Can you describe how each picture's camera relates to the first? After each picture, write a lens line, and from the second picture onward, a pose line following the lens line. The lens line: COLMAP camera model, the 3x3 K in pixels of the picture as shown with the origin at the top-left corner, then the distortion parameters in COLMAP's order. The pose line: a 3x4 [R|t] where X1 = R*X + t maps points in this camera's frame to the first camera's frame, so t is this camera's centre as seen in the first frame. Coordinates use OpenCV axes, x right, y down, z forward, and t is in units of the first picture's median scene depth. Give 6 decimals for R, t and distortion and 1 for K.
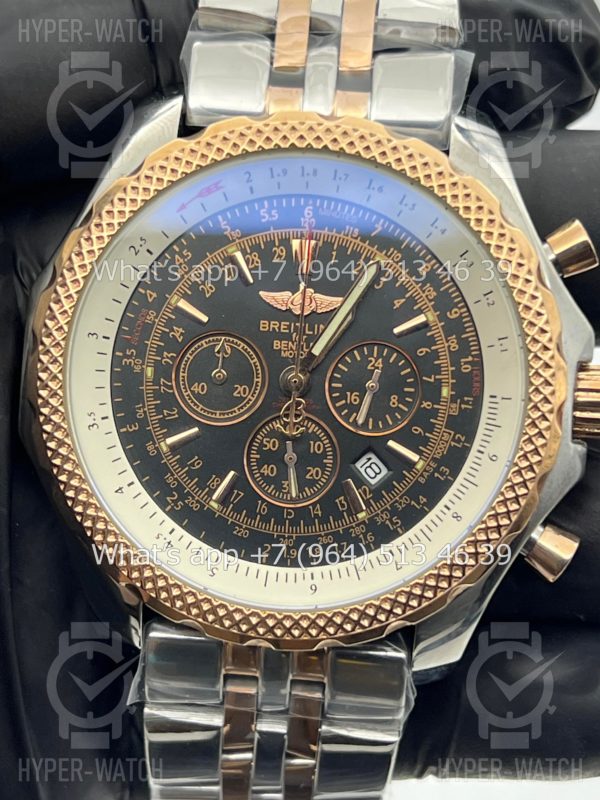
lens RADIAL K [[1869.9, 0, 287.6], [0, 1869.9, 390.9], [0, 0, 1]] dist [0.206699, 0.000000]
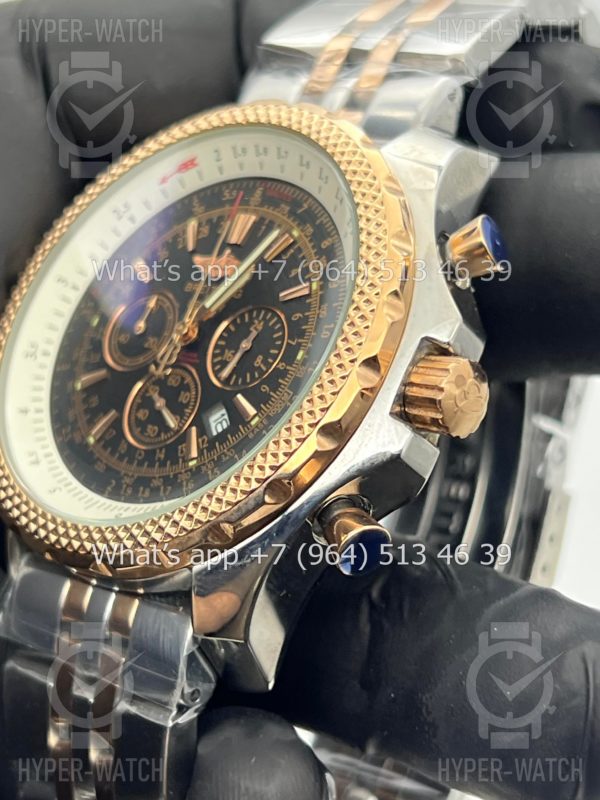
lens RADIAL K [[1869.9, 0, 296.7], [0, 1869.9, 395.9], [0, 0, 1]] dist [0.206699, 0.000000]
pose [[0.776838, 0.089165, -0.623355, 0.683277], [-0.332198, 0.898995, -0.285399, 0.294156], [0.534945, 0.428786, 0.727994, 0.307834]]
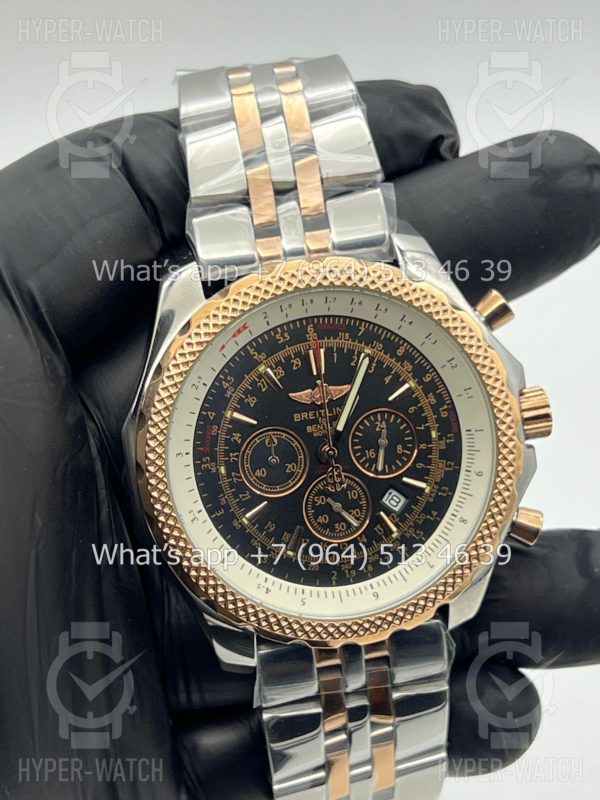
lens RADIAL K [[1869.9, 0, 294.1], [0, 1869.9, 391.8], [0, 0, 1]] dist [0.206699, 0.000000]
pose [[0.957530, -0.229052, 0.175133, -0.249552], [0.213649, 0.971517, 0.102512, -0.193645], [-0.193625, -0.060742, 0.979193, -0.332808]]
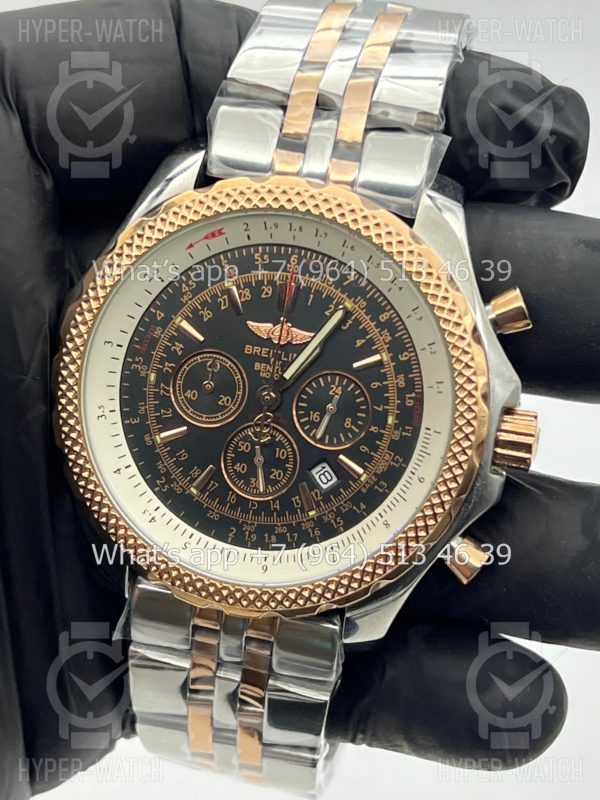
lens RADIAL K [[1869.9, 0, 296.8], [0, 1869.9, 399.0], [0, 0, 1]] dist [0.206699, 0.000000]
pose [[0.988999, 0.107324, -0.101799, 0.145691], [-0.100540, 0.992496, 0.069589, -0.090775], [0.108503, -0.058588, 0.992368, -0.202818]]
